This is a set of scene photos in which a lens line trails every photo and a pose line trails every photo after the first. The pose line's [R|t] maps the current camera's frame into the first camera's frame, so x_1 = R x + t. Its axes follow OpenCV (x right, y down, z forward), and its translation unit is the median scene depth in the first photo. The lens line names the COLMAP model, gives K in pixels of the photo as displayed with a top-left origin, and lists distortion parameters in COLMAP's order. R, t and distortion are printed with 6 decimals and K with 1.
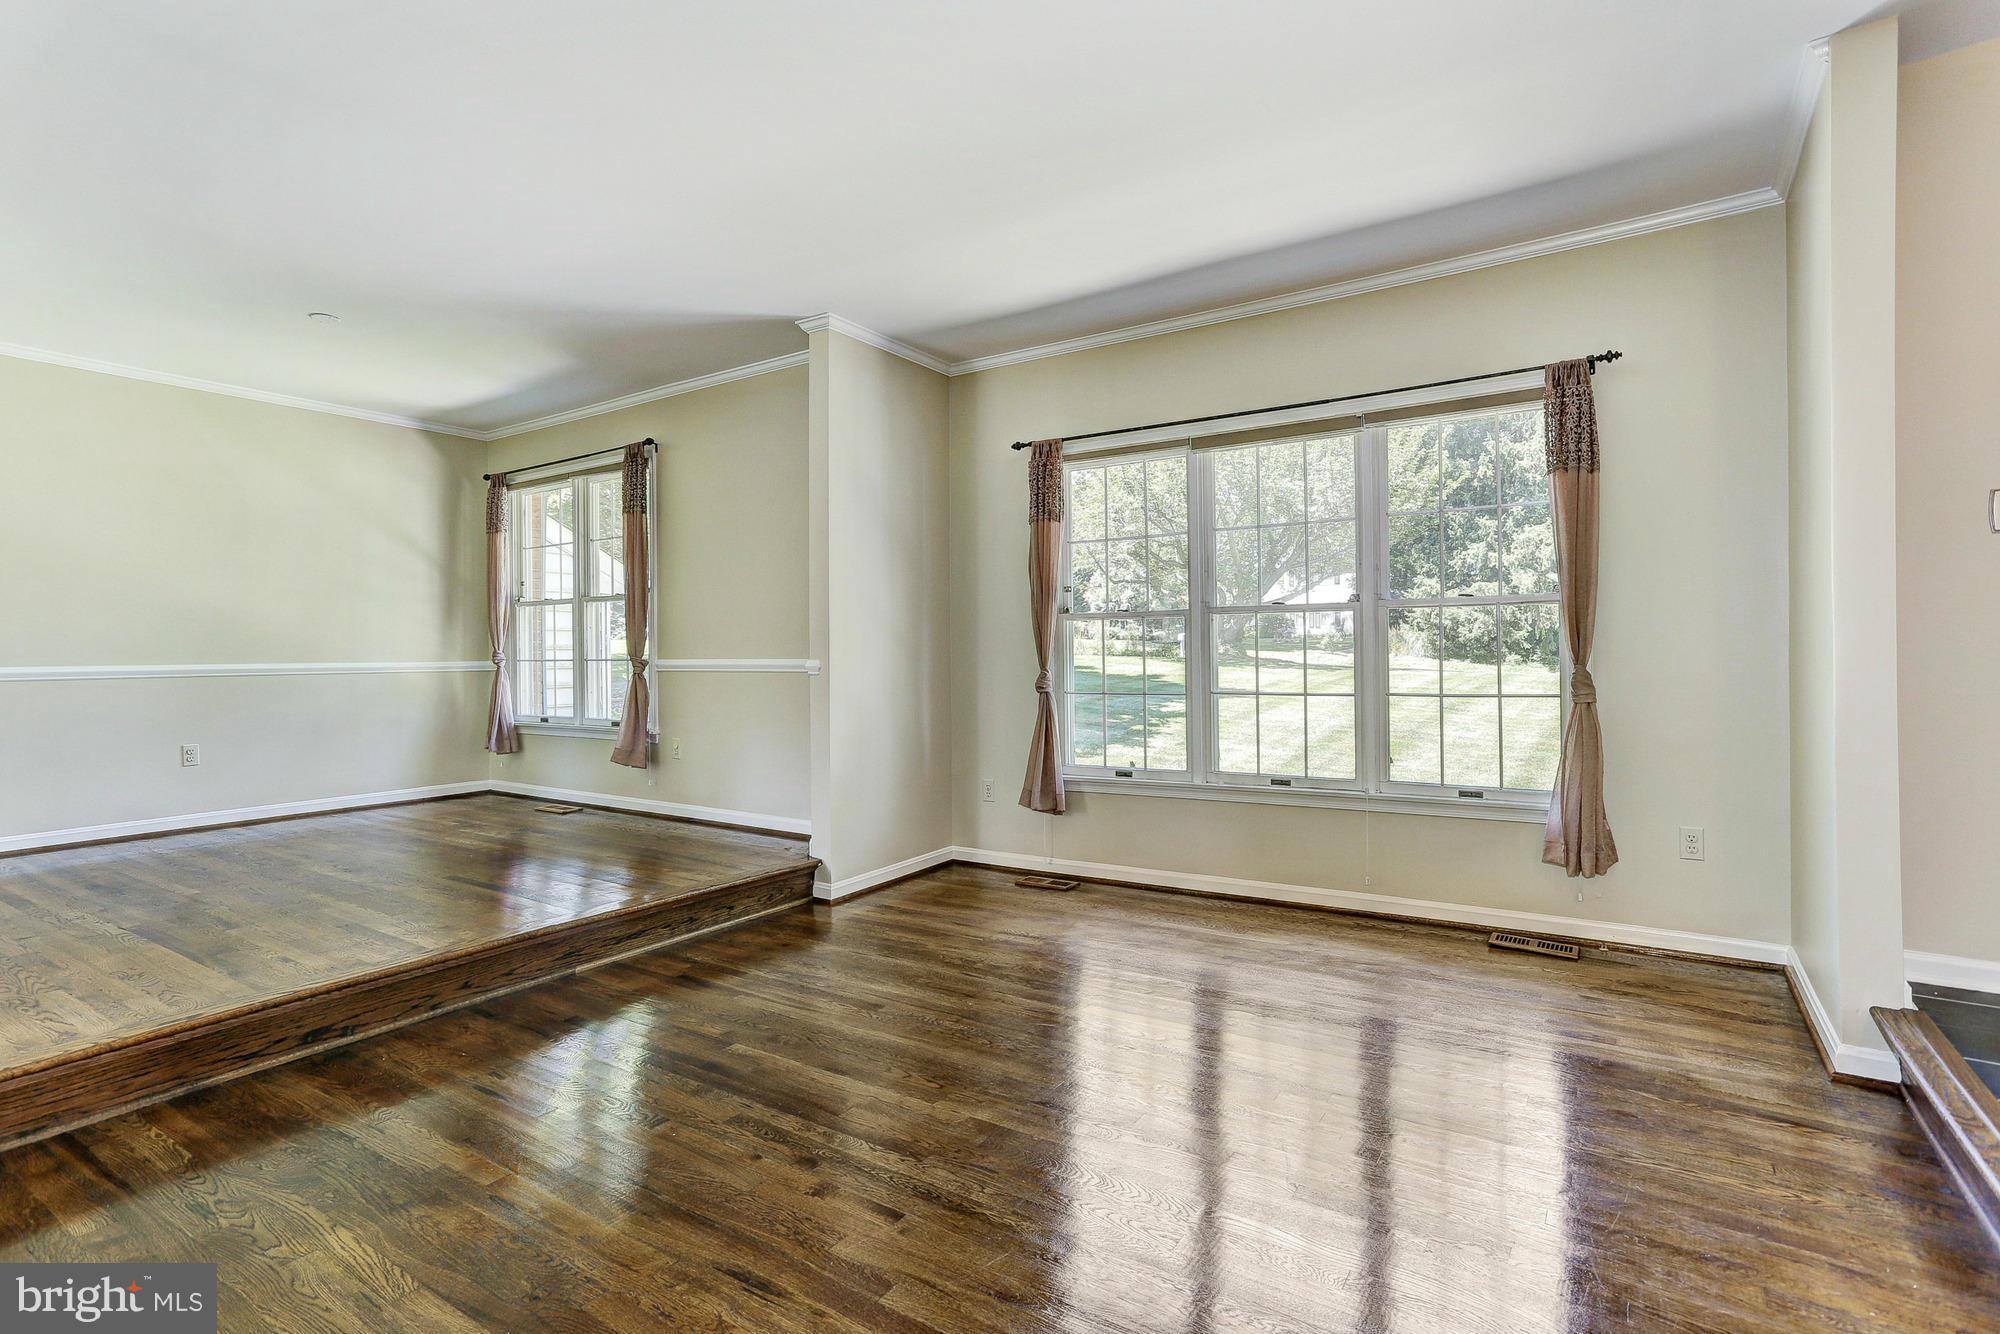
lens RADIAL K [[1011.8, 0, 997.4], [0, 1011.8, 649.7], [0, 0, 1]] dist [-0.015400, 0.036172]
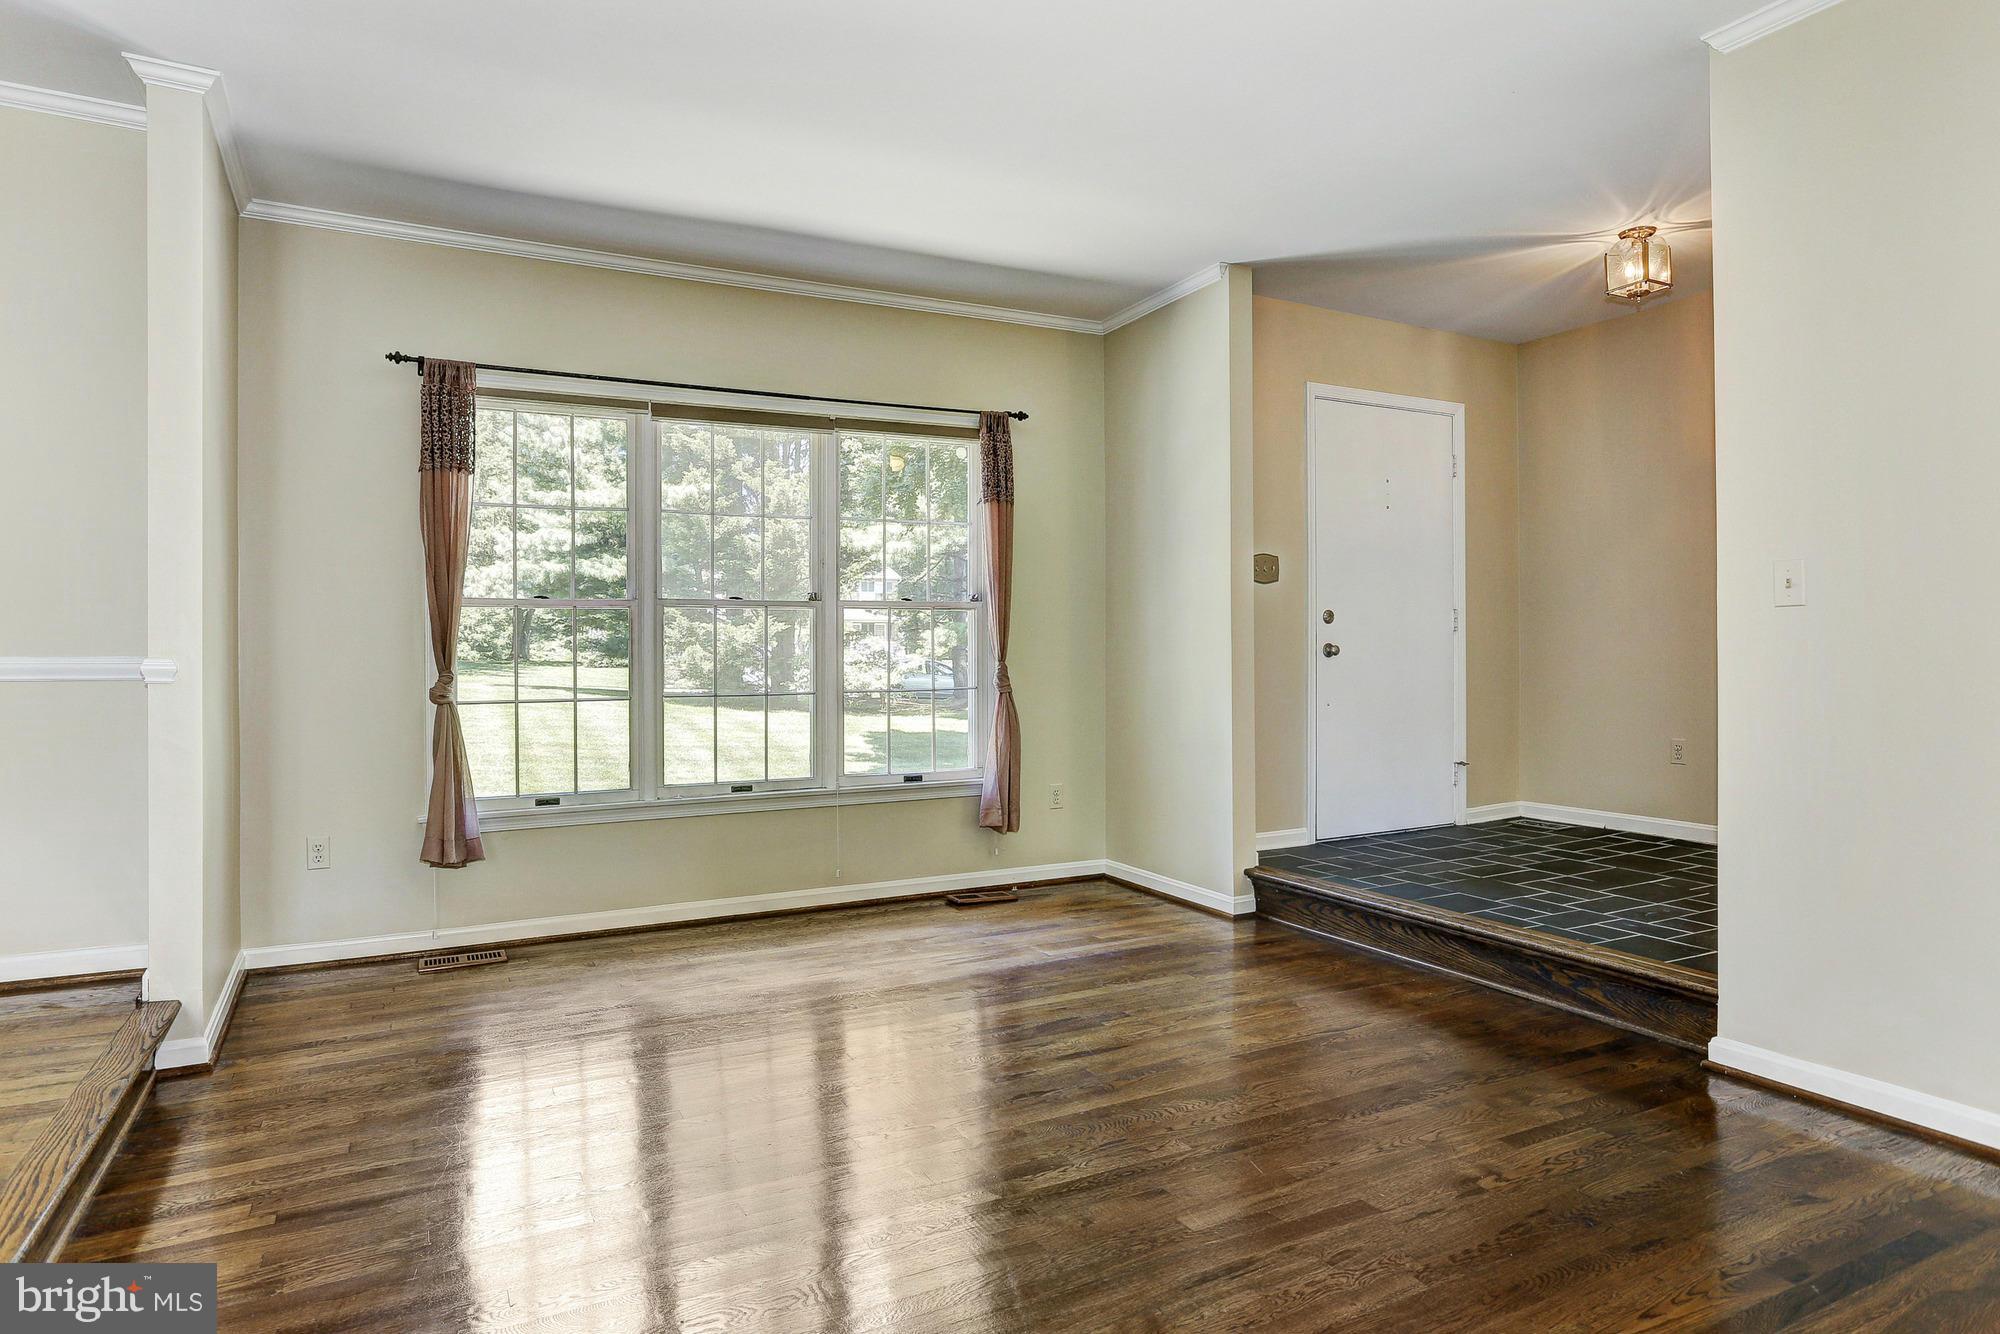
lens RADIAL K [[1170.1, 0, 970.1], [0, 1170.1, 664.1], [0, 0, 1]] dist [-0.024117, 0.066149]
pose [[0.490866, -0.003884, 0.871227, -0.539242], [-0.004461, 0.999966, 0.006971, 0.006284], [-0.871224, -0.007309, 0.490832, 0.267830]]
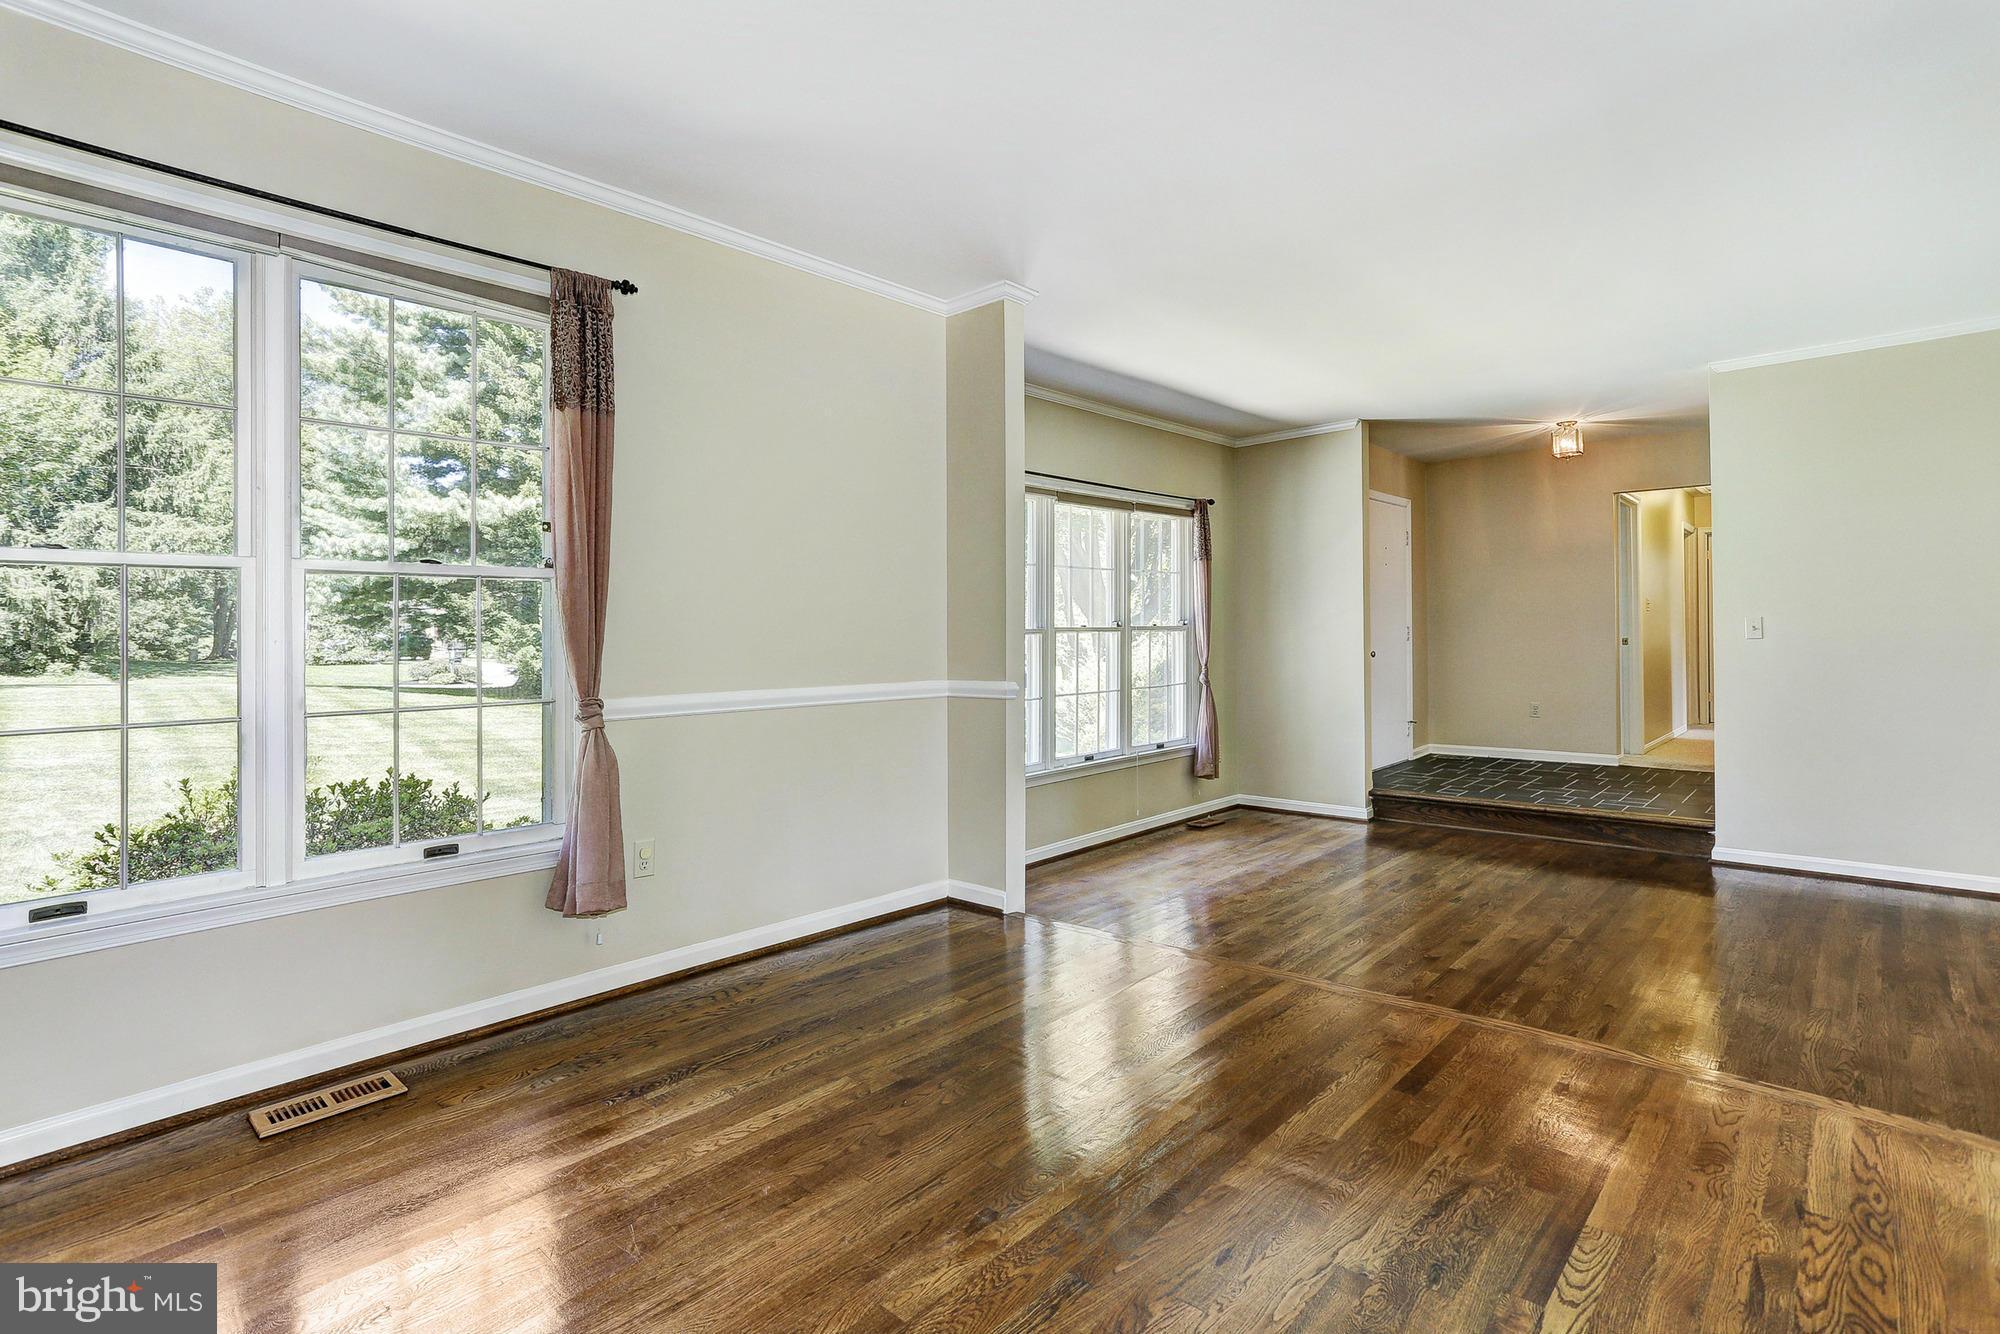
lens RADIAL K [[1011.8, 0, 997.4], [0, 1011.8, 649.7], [0, 0, 1]] dist [-0.015400, 0.036172]
pose [[0.134622, -0.007151, 0.990871, -1.031722], [0.008470, 0.999946, 0.006066, -0.022552], [-0.990861, 0.007576, 0.134675, 0.896015]]
